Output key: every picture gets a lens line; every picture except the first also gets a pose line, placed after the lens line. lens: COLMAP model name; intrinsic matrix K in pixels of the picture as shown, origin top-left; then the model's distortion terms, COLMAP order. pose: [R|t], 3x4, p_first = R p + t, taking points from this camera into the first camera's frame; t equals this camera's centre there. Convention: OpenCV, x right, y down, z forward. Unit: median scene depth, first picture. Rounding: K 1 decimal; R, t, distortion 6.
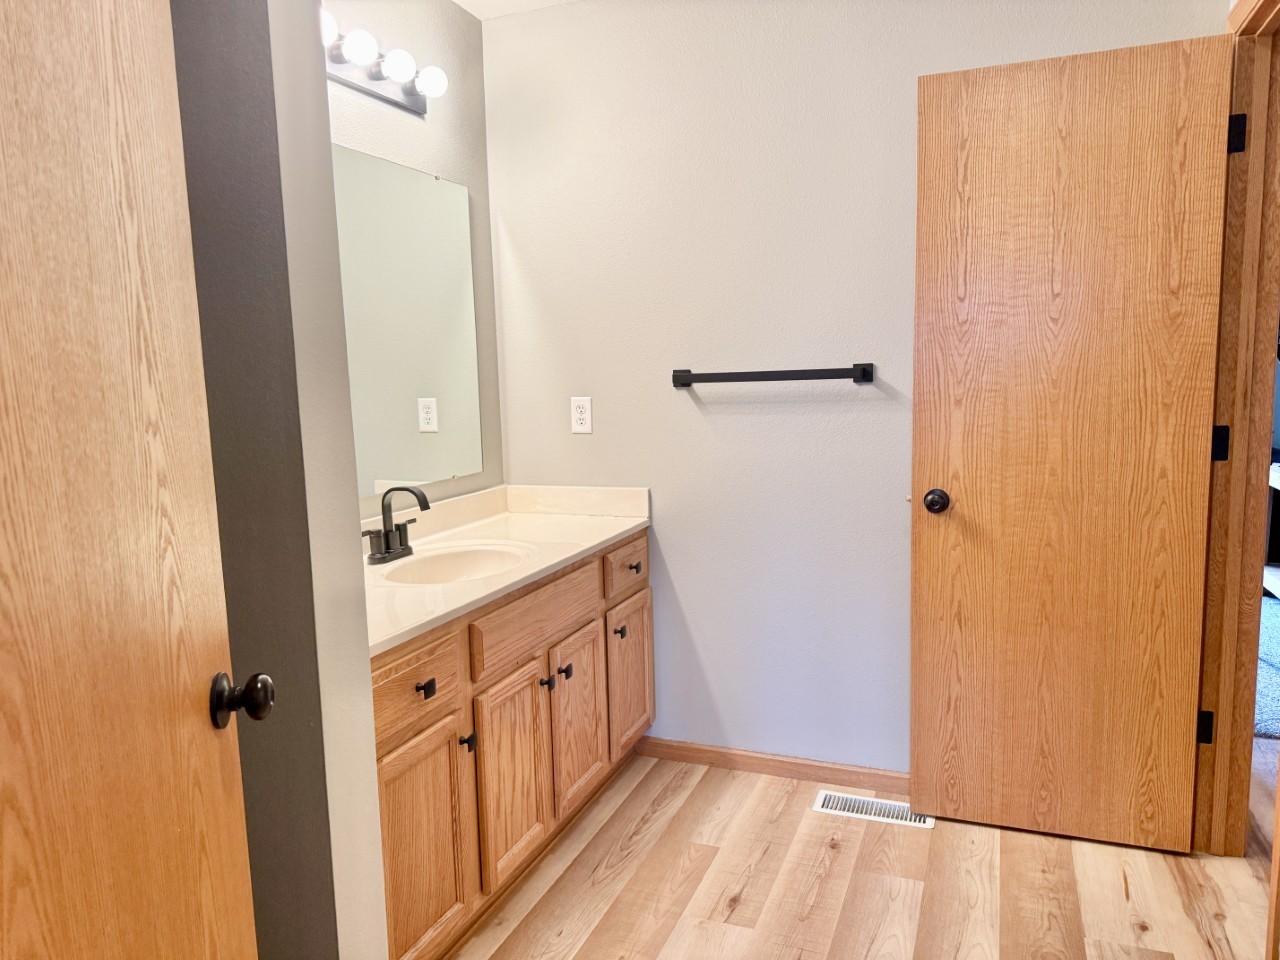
lens RADIAL K [[891.6, 0, 640.0], [0, 891.6, 480.0], [0, 0, 1]] dist [-0.003199, -0.001715]
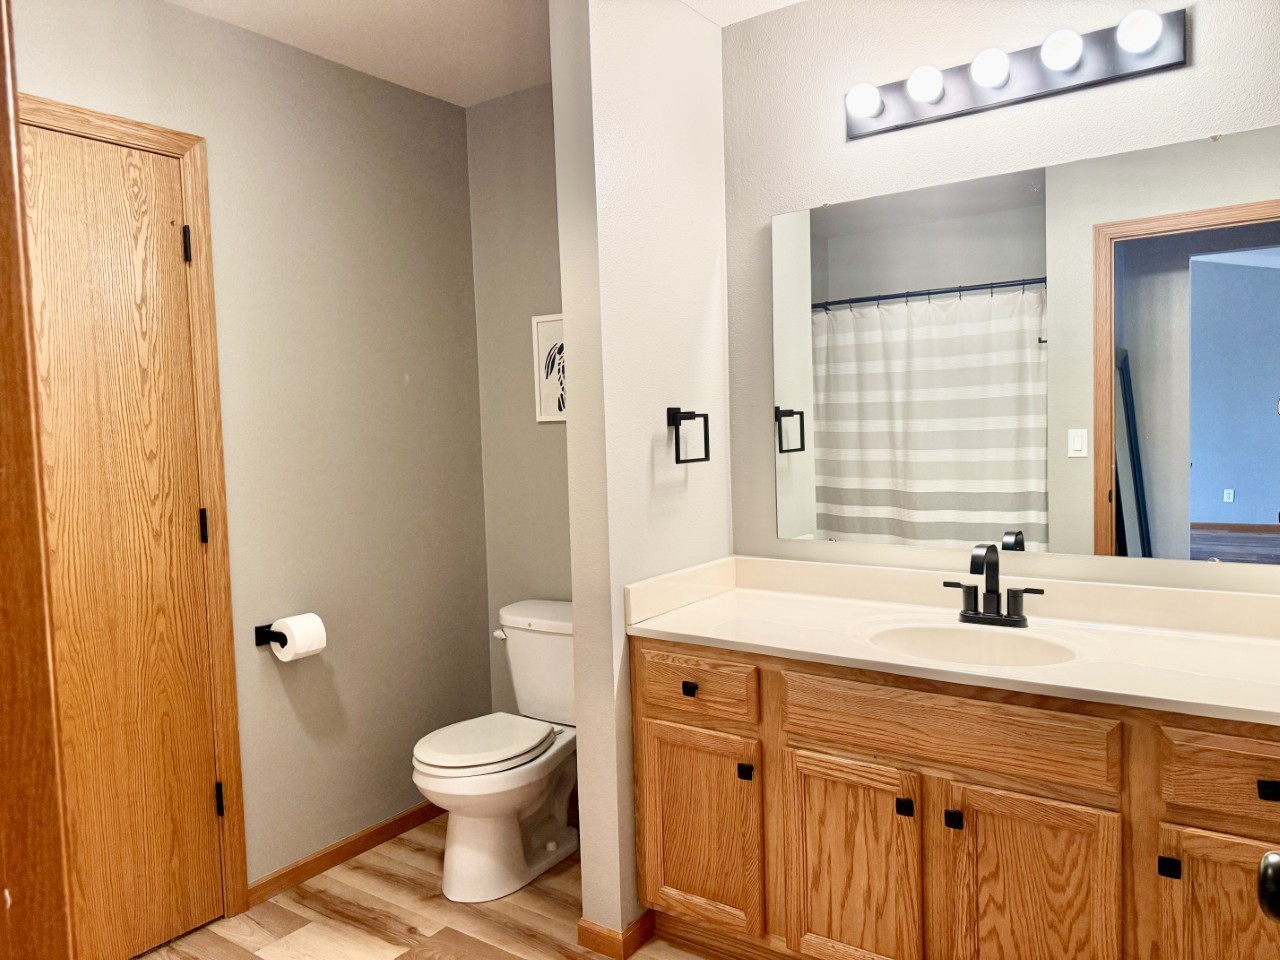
lens RADIAL K [[891.6, 0, 640.0], [0, 891.6, 480.0], [0, 0, 1]] dist [-0.003199, -0.001715]
pose [[-0.232164, 0.104036, -0.967097, 0.737449], [-0.083926, 0.988413, 0.126477, -0.153091], [0.969049, 0.110528, -0.220743, 0.958807]]
